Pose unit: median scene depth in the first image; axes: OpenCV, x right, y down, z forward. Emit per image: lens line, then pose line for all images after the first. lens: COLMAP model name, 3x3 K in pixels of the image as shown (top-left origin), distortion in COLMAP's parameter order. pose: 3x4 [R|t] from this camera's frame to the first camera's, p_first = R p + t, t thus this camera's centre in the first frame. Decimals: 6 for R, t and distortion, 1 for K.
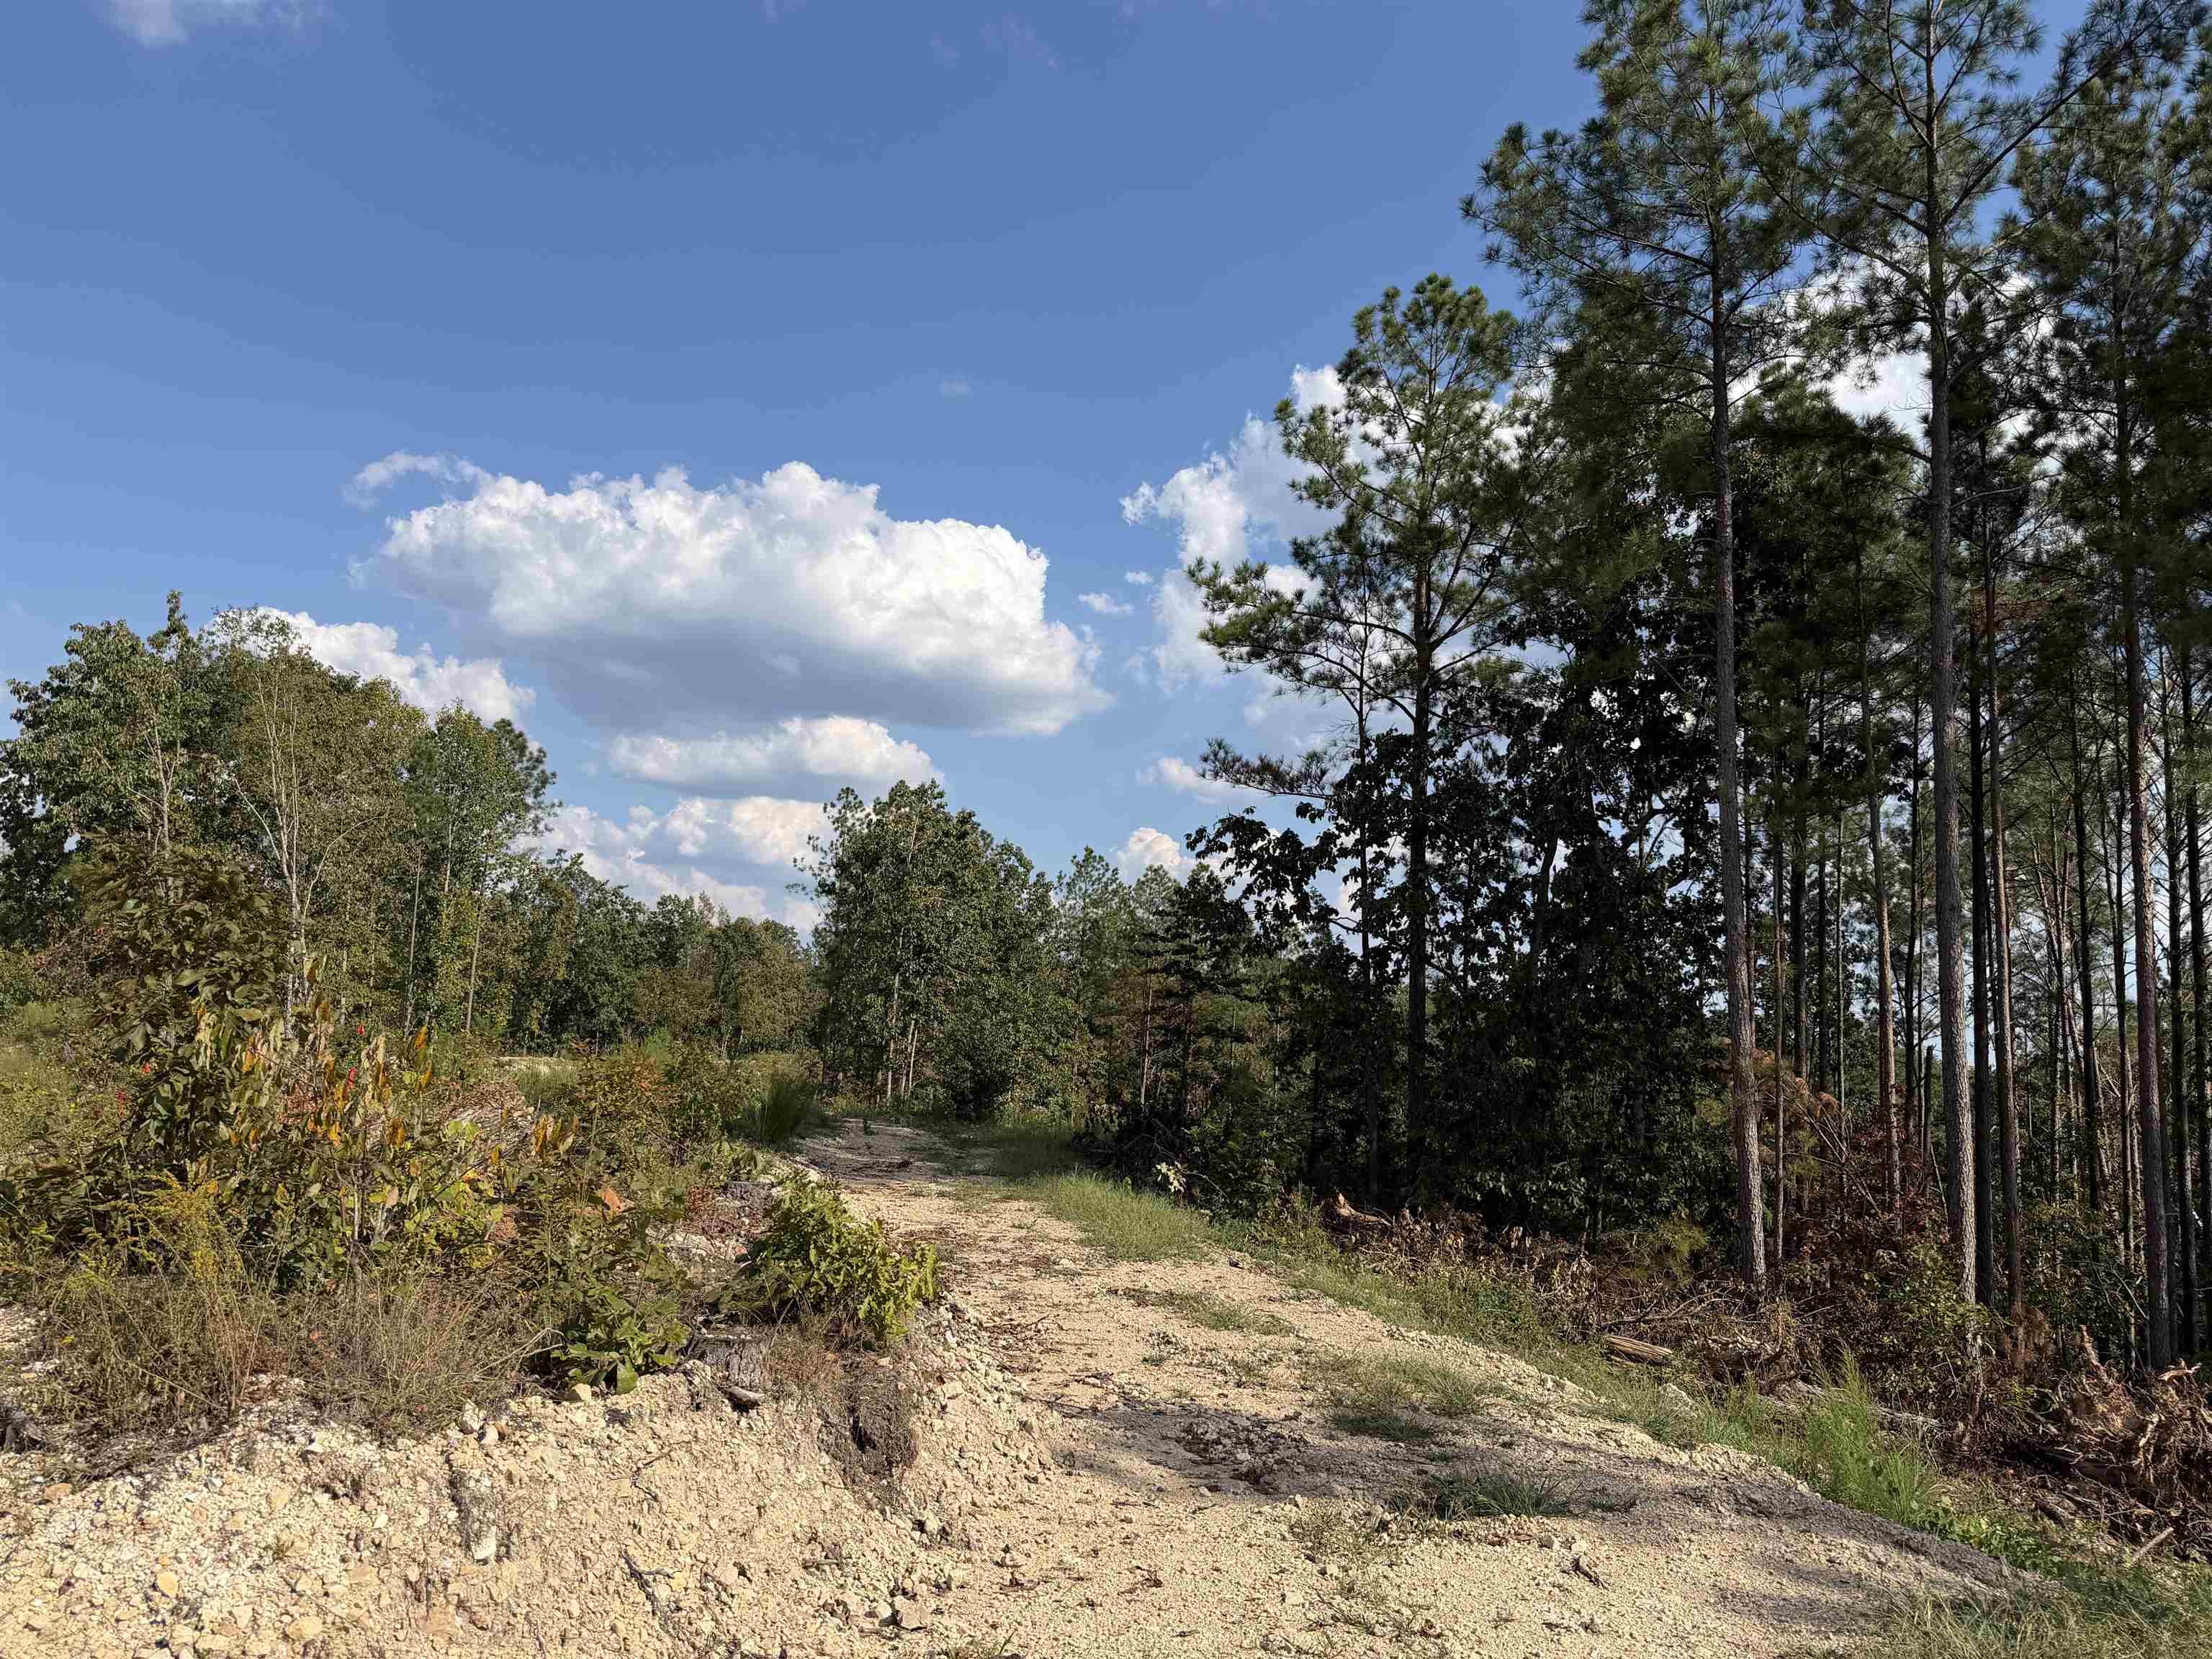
lens RADIAL K [[1535.3, 0, 1125.1], [0, 1535.3, 858.6], [0, 0, 1]] dist [0.045080, -0.069323]
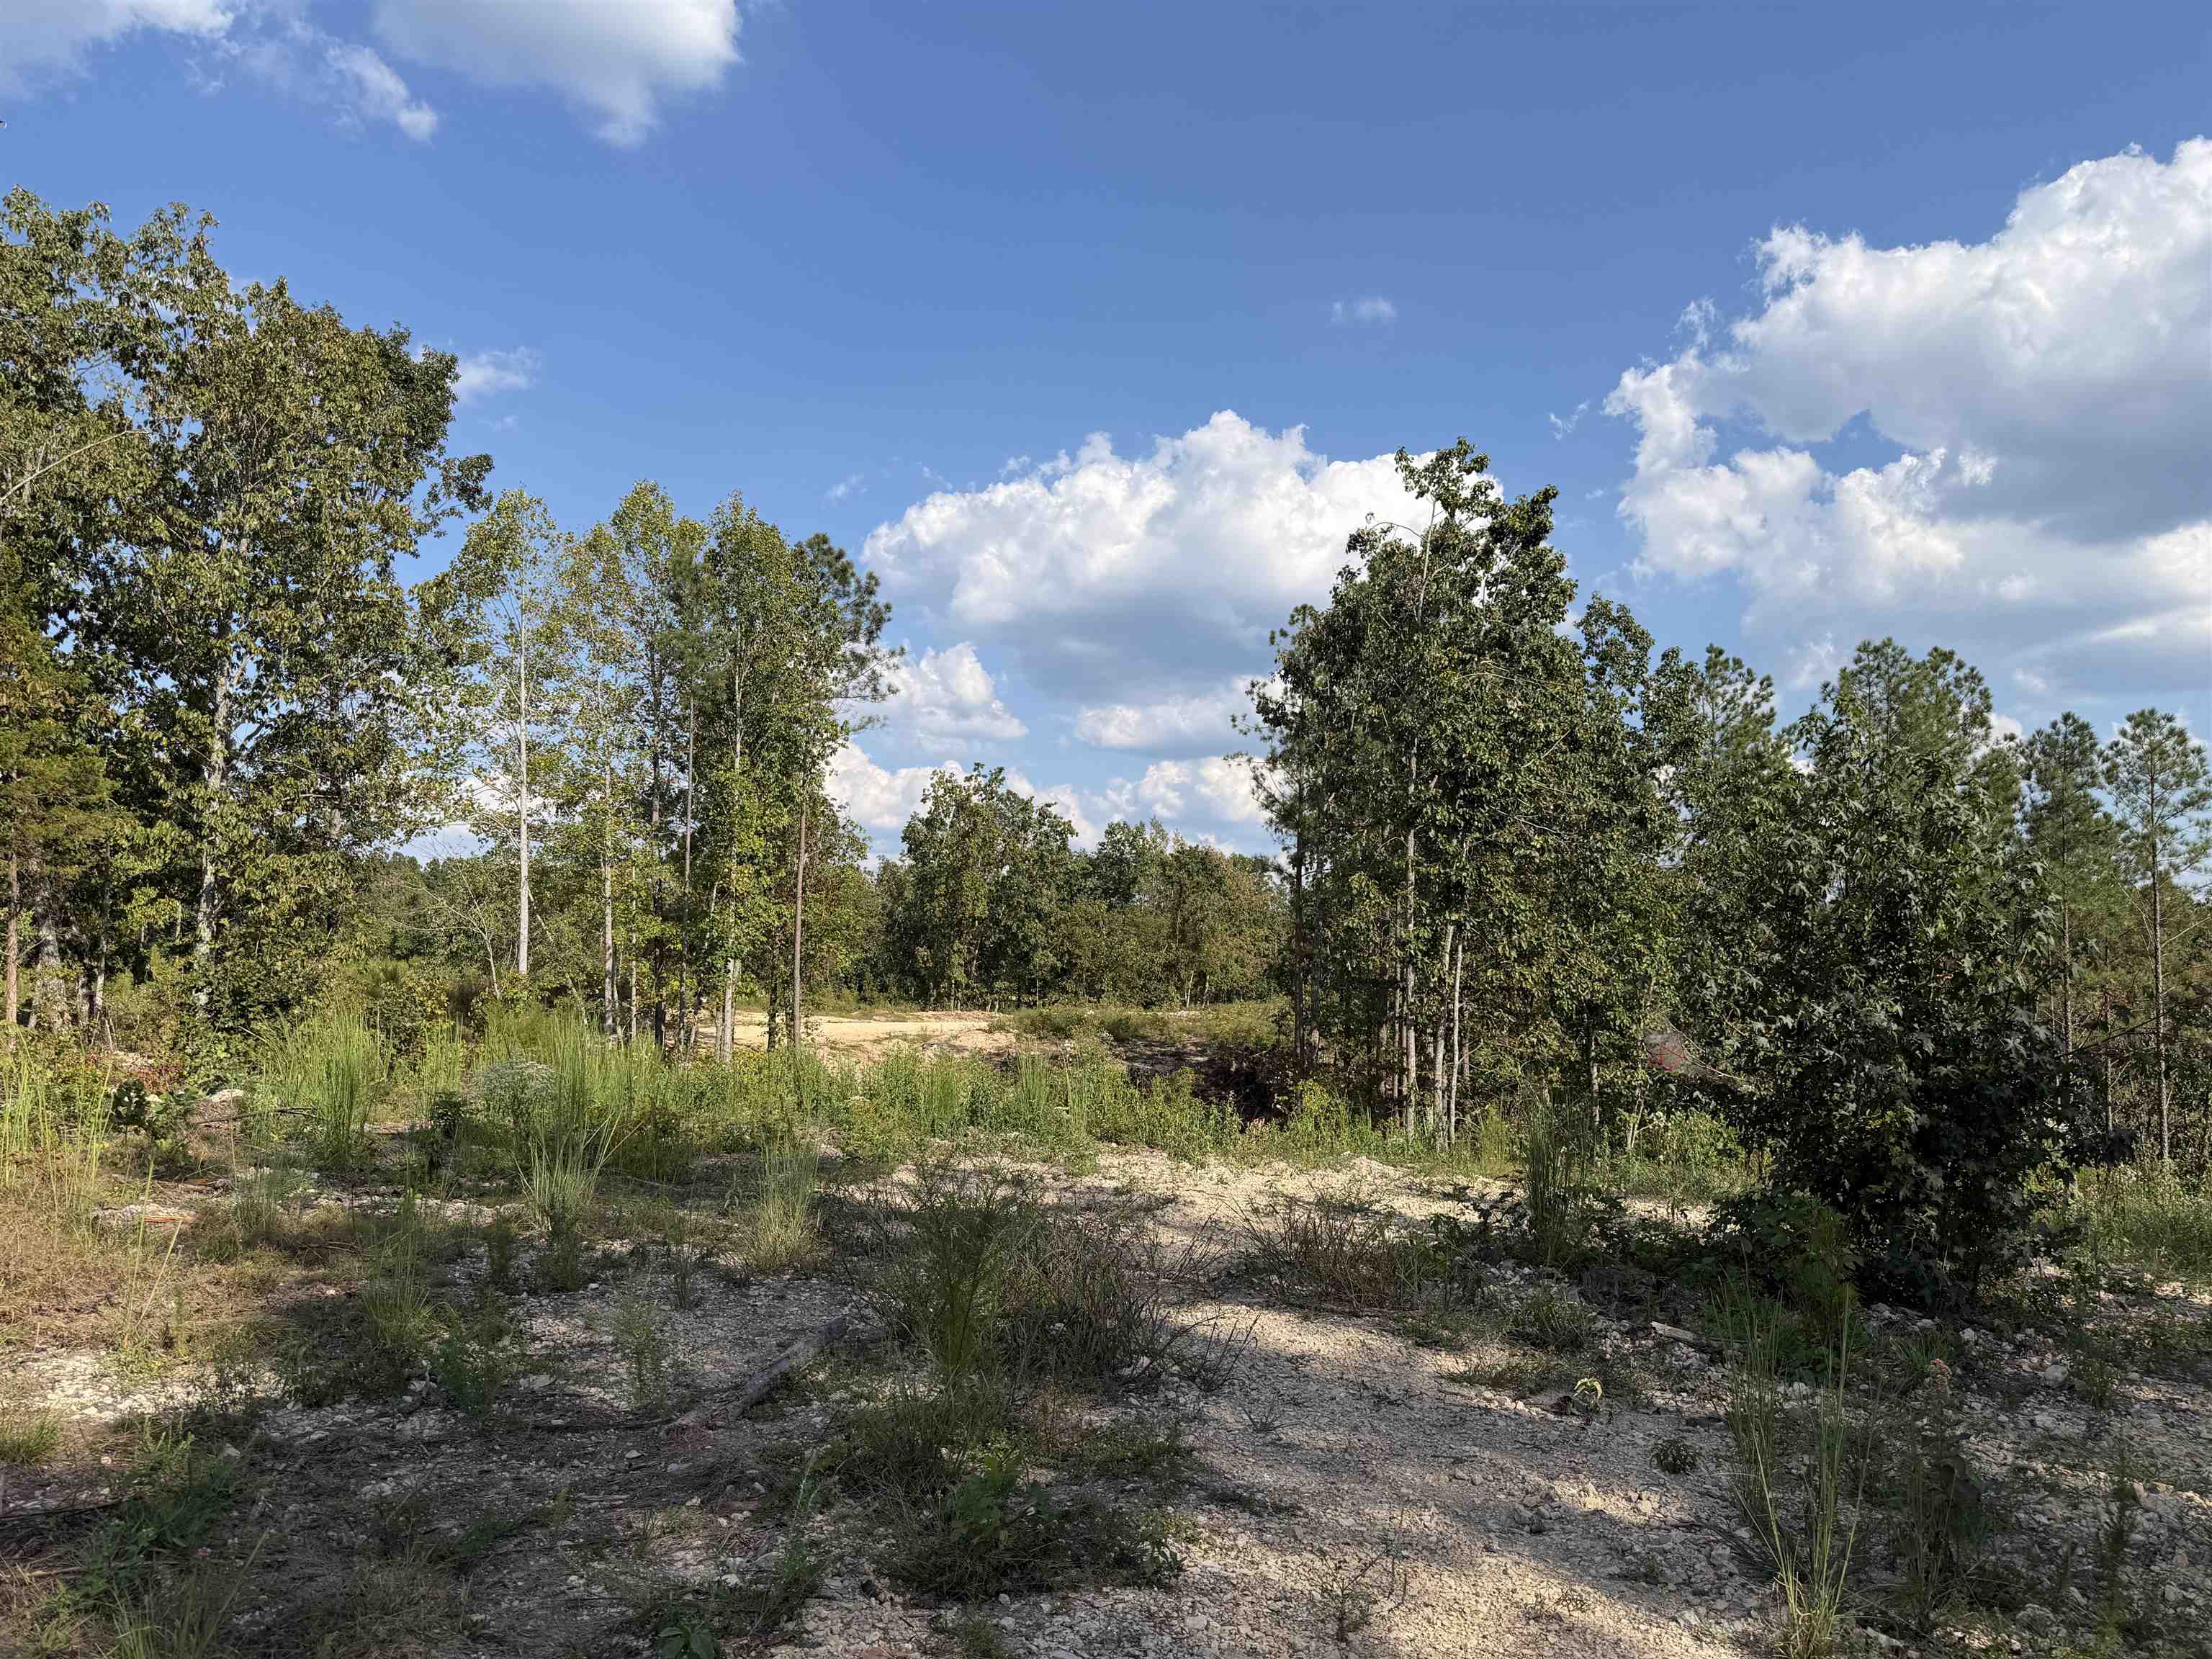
lens RADIAL K [[1535.3, 0, 1095.2], [0, 1535.3, 835.1], [0, 0, 1]] dist [0.045080, -0.069323]
pose [[0.945365, -0.053660, -0.321568, -0.226625], [0.058904, 0.998242, 0.006594, 0.176420], [0.320649, -0.025175, 0.946863, 1.318511]]
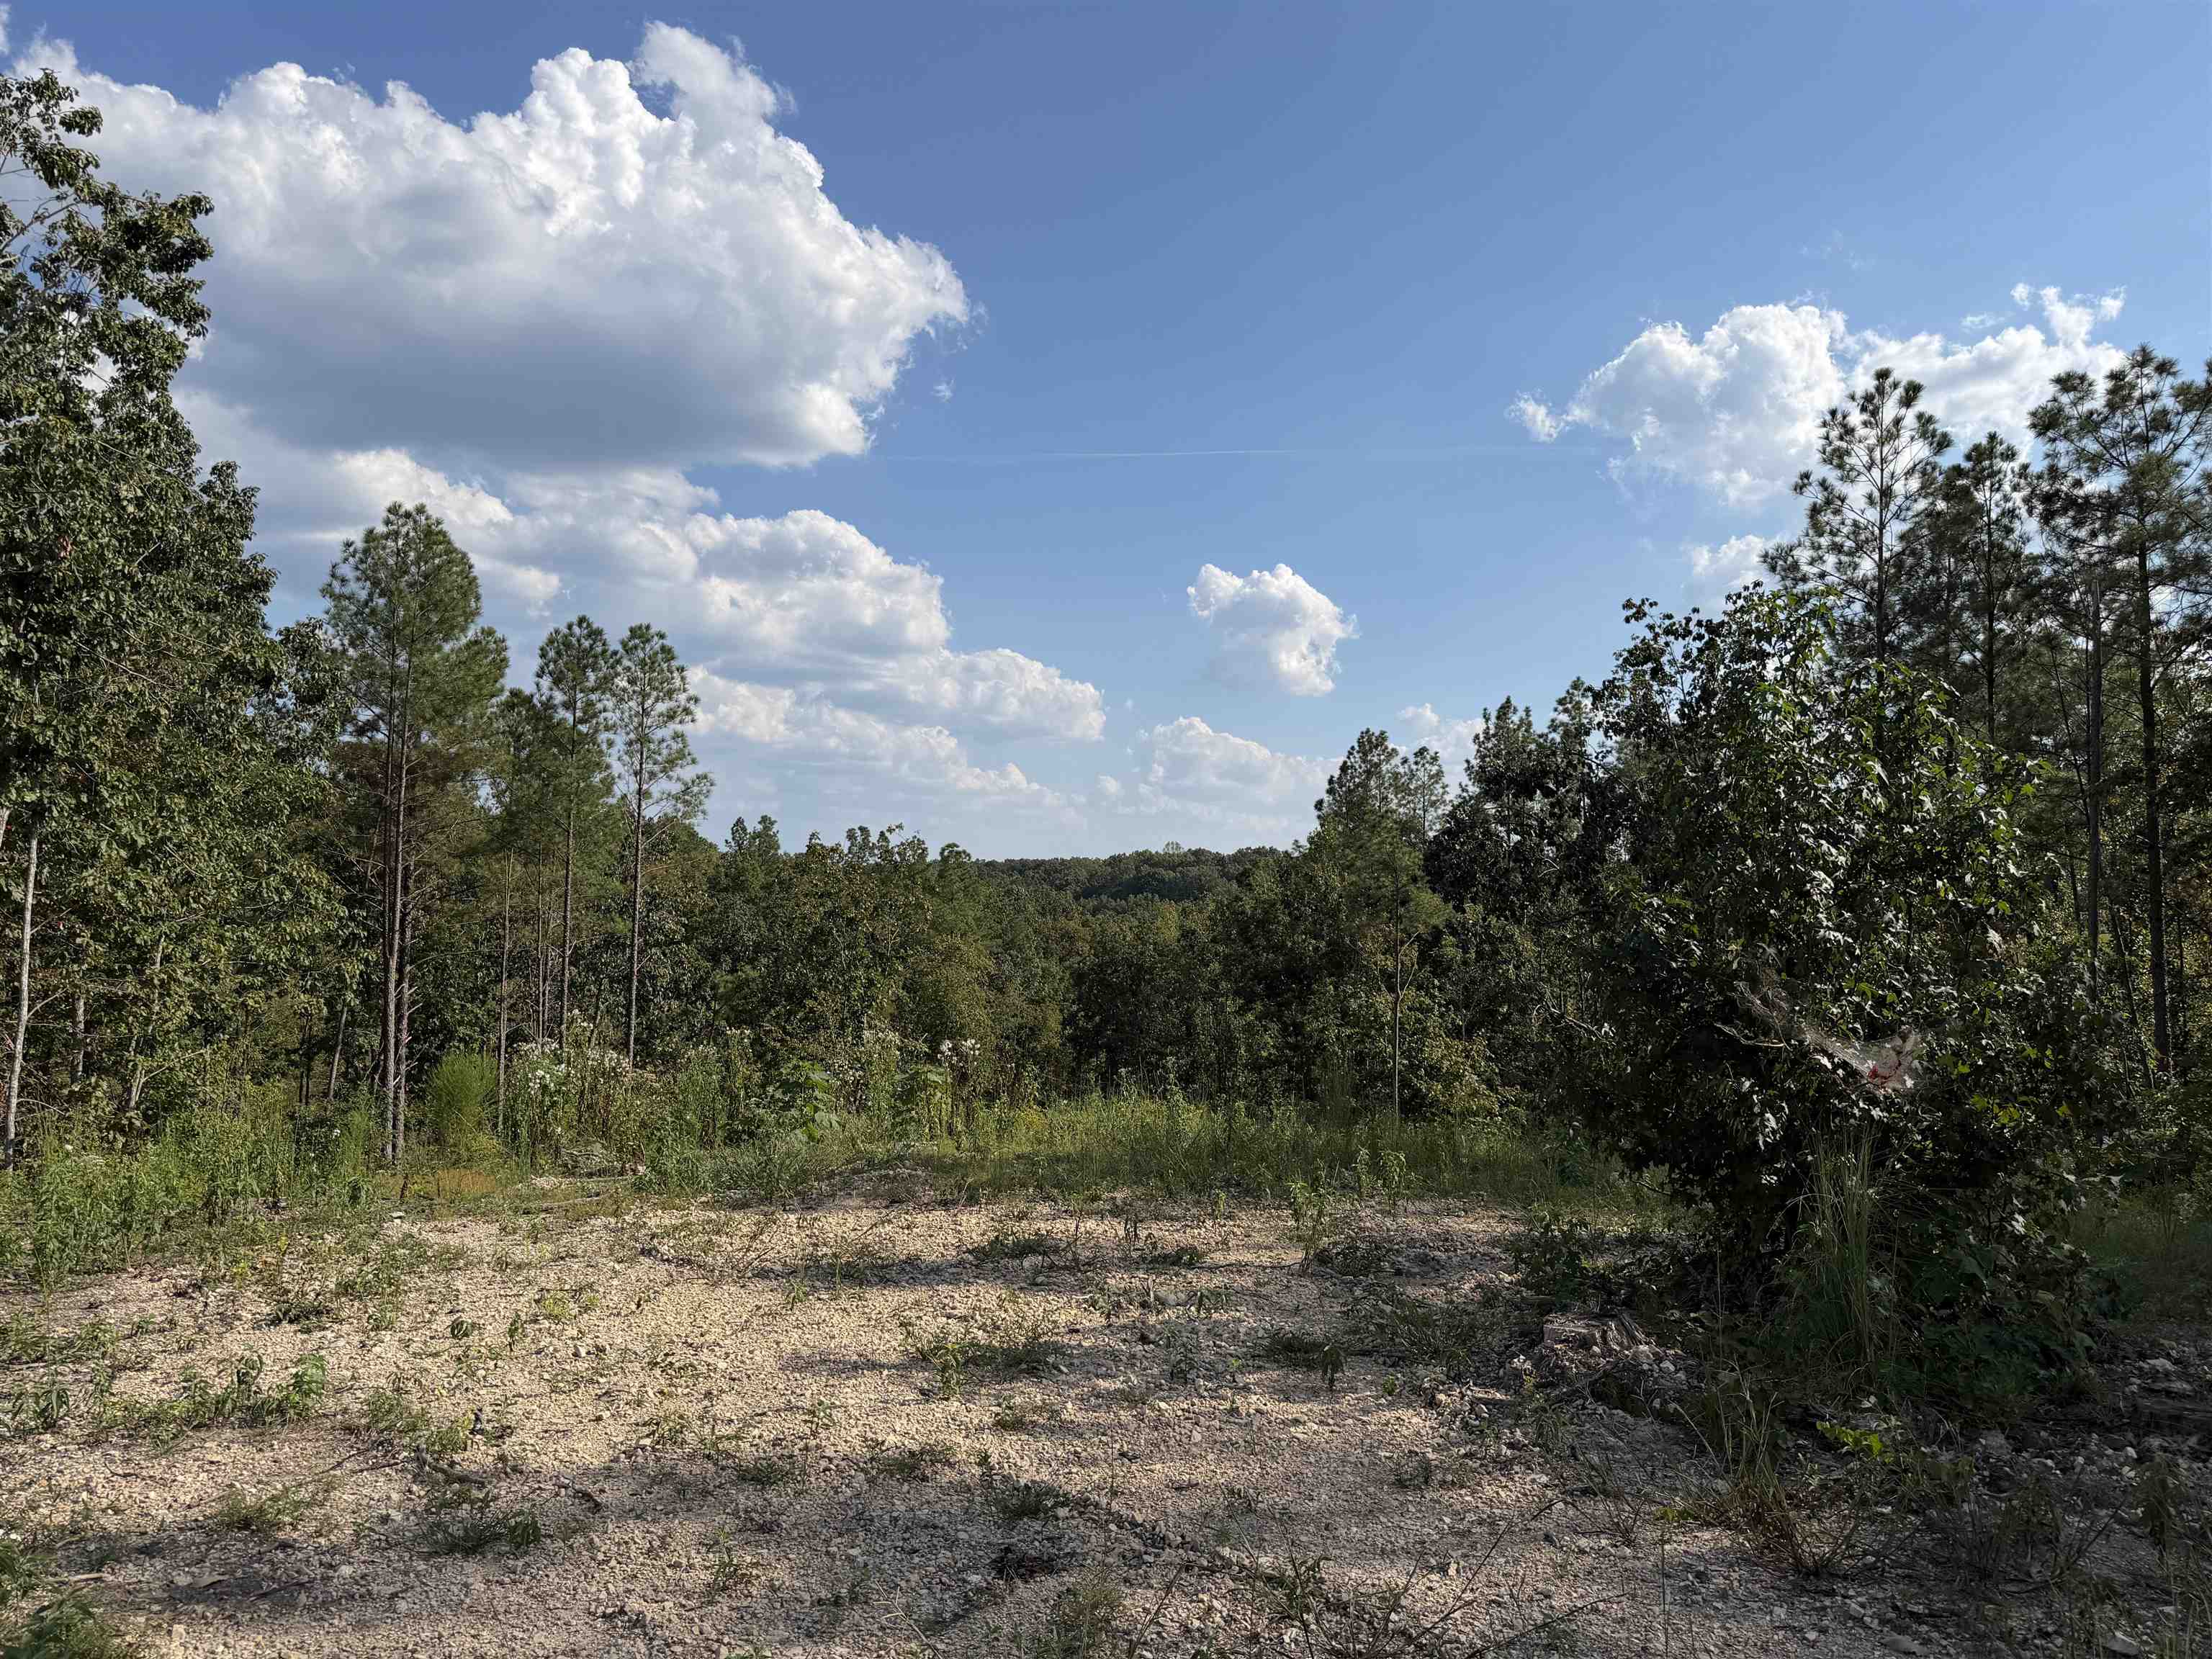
lens RADIAL K [[1535.3, 0, 1112.0], [0, 1535.3, 881.0], [0, 0, 1]] dist [0.045080, -0.069323]
pose [[0.740954, -0.026705, 0.671024, -0.486799], [-0.061410, 0.992328, 0.107302, 0.188470], [-0.668742, -0.120713, 0.733630, 1.597735]]
